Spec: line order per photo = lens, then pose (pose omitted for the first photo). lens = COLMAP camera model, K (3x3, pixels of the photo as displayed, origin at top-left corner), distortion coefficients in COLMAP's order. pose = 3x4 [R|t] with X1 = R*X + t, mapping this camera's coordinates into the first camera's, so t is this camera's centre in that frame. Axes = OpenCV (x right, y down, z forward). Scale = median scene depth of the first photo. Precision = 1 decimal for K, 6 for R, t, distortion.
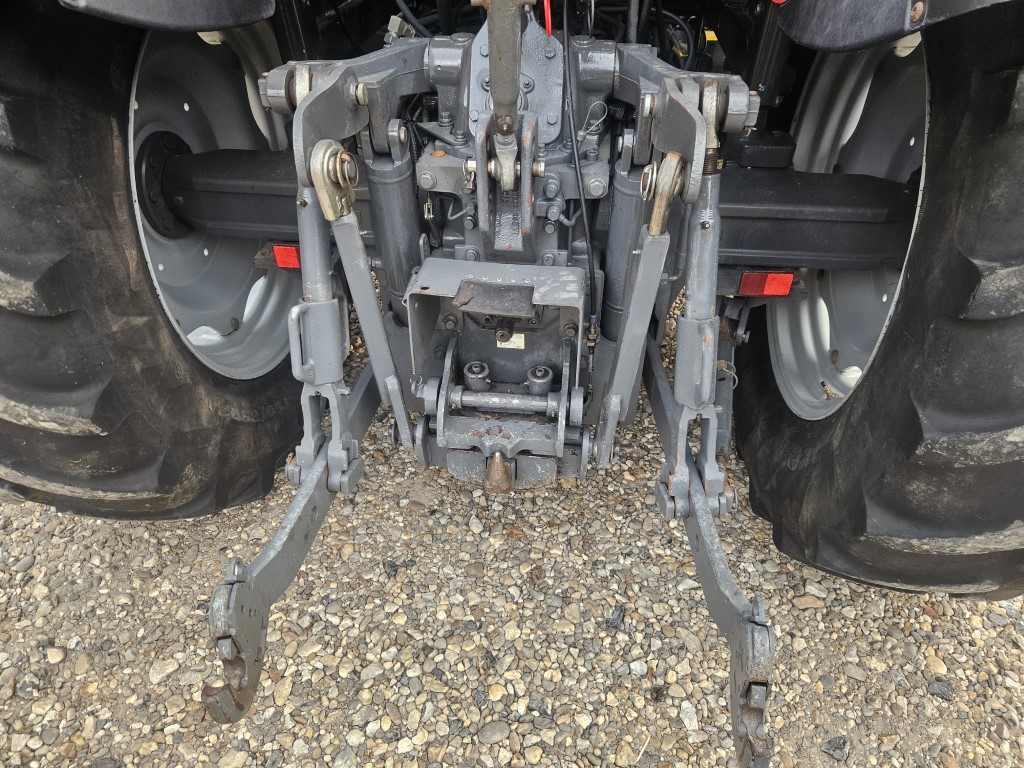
lens RADIAL K [[670.3, 0, 514.1], [0, 670.3, 383.3], [0, 0, 1]] dist [0.057918, -0.046663]
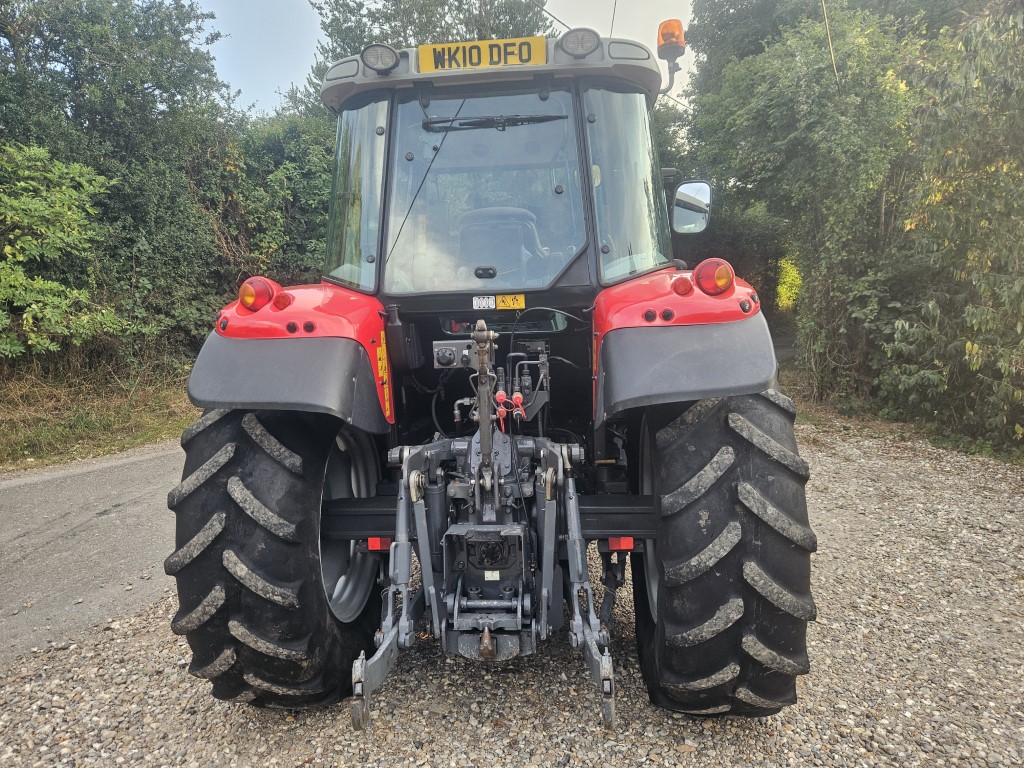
lens RADIAL K [[670.3, 0, 514.1], [0, 670.3, 383.3], [0, 0, 1]] dist [0.057918, -0.046663]
pose [[0.999010, -0.031829, 0.031081, 0.016475], [0.043880, 0.820012, -0.570661, 0.626207], [-0.007324, 0.571460, 0.820597, -0.950200]]
